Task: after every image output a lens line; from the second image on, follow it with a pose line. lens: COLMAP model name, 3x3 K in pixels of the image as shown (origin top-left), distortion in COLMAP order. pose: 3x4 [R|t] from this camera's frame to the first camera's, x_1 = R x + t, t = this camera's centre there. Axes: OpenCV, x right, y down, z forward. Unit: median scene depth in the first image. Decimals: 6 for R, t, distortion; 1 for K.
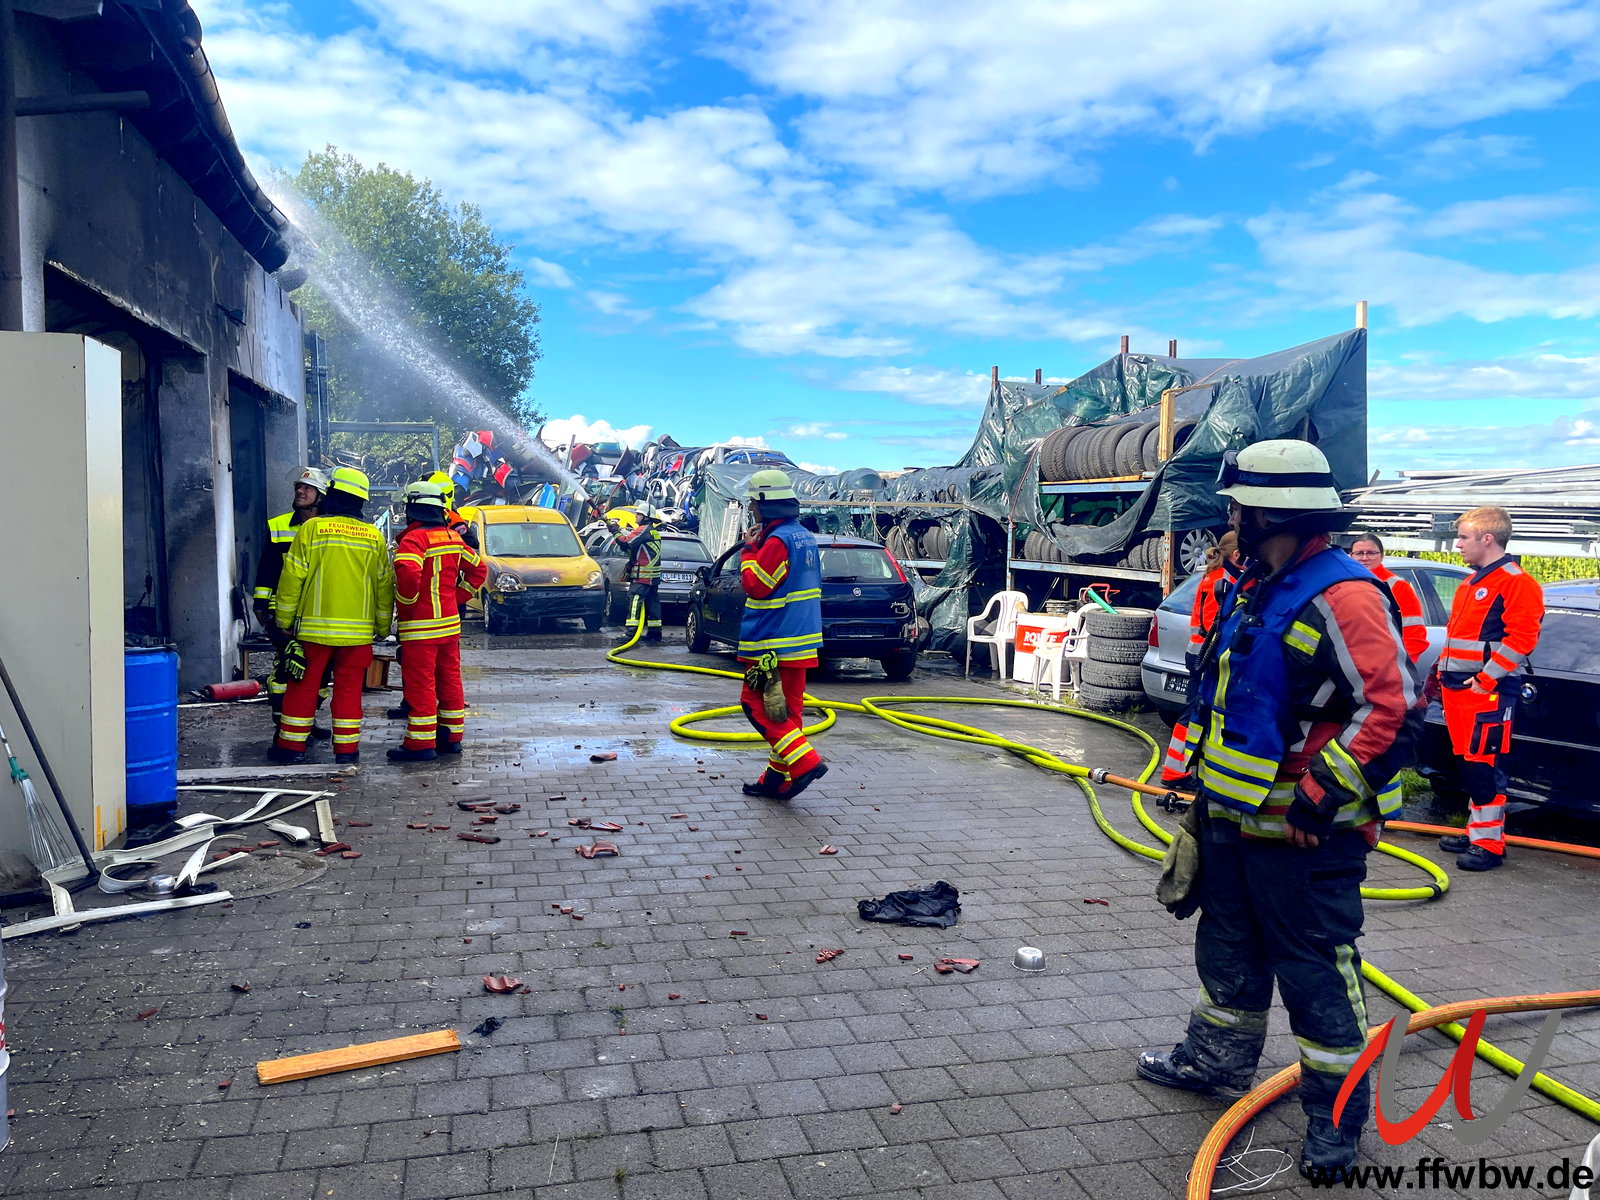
lens RADIAL K [[1210.7, 0, 804.1], [0, 1210.7, 592.2], [0, 0, 1]] dist [0.058146, -0.078919]
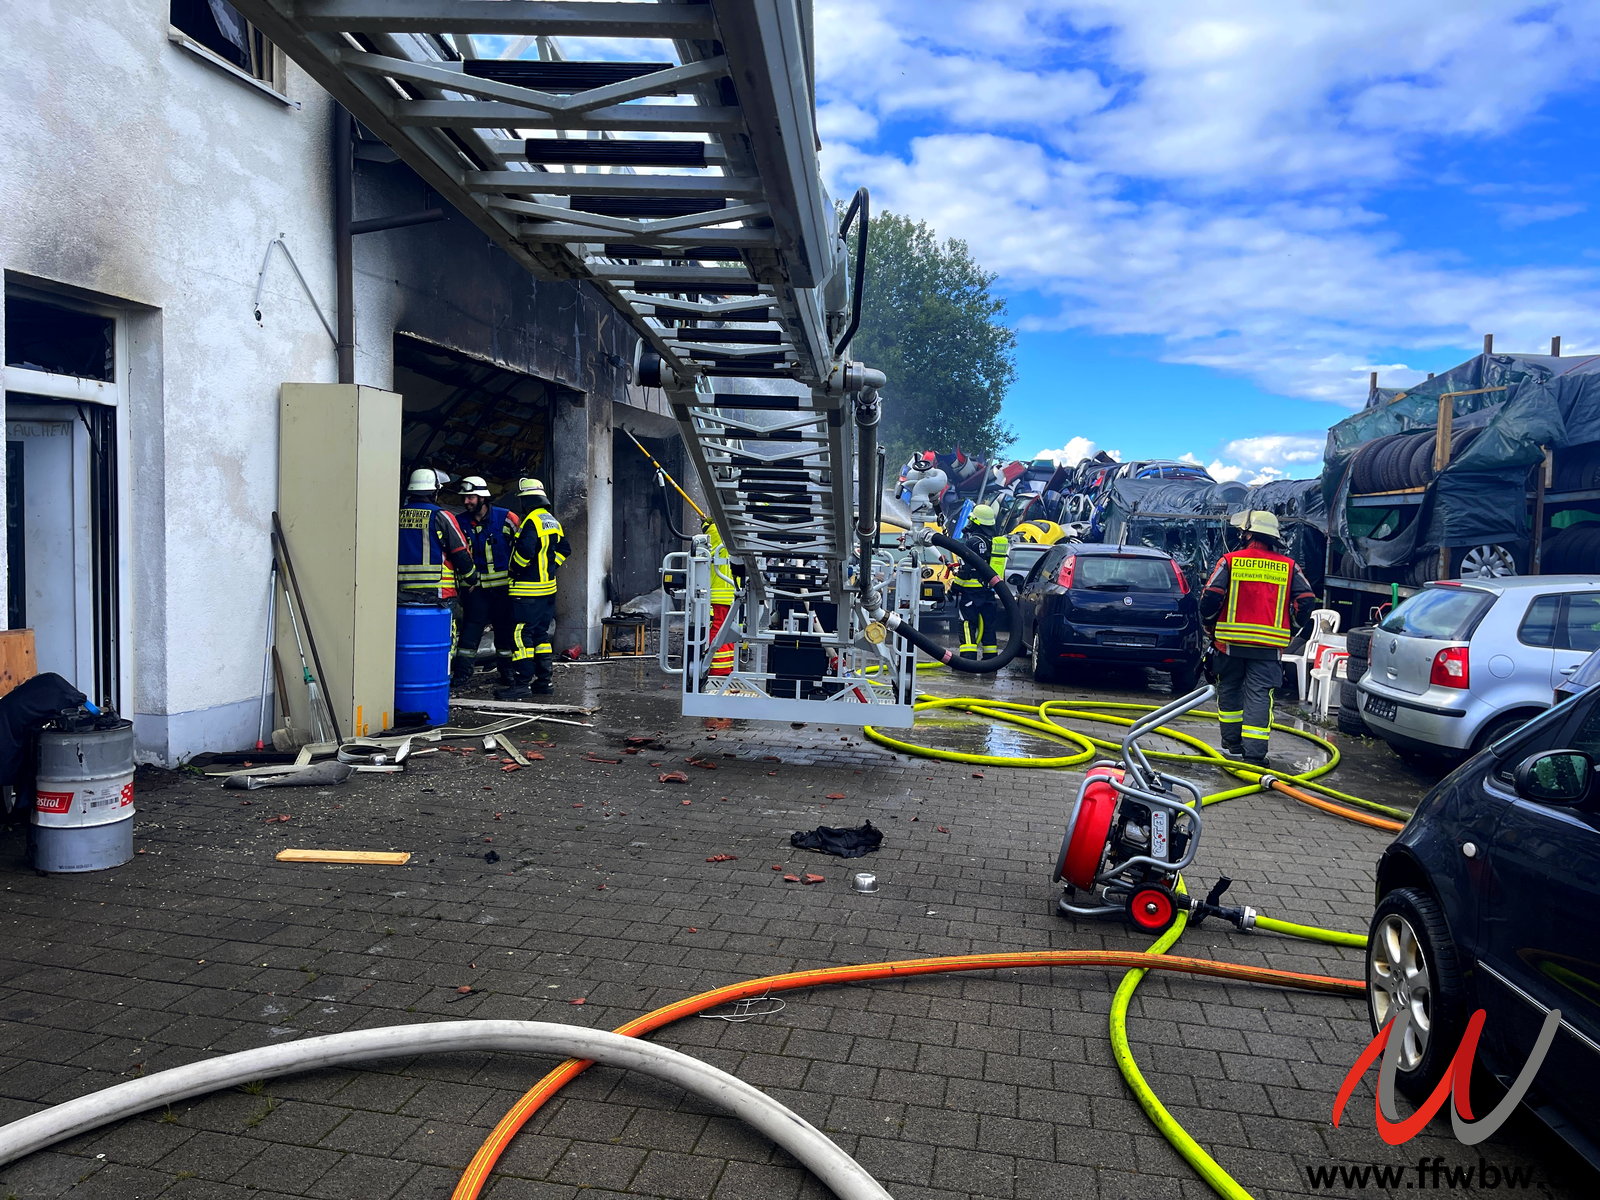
lens RADIAL K [[1210.7, 0, 829.8], [0, 1210.7, 608.4], [0, 0, 1]] dist [0.058146, -0.078919]
pose [[0.902374, 0.043791, -0.428723, 0.278143], [-0.045120, 0.998957, 0.007068, 0.011074], [0.428585, 0.012966, 0.903408, -0.039098]]
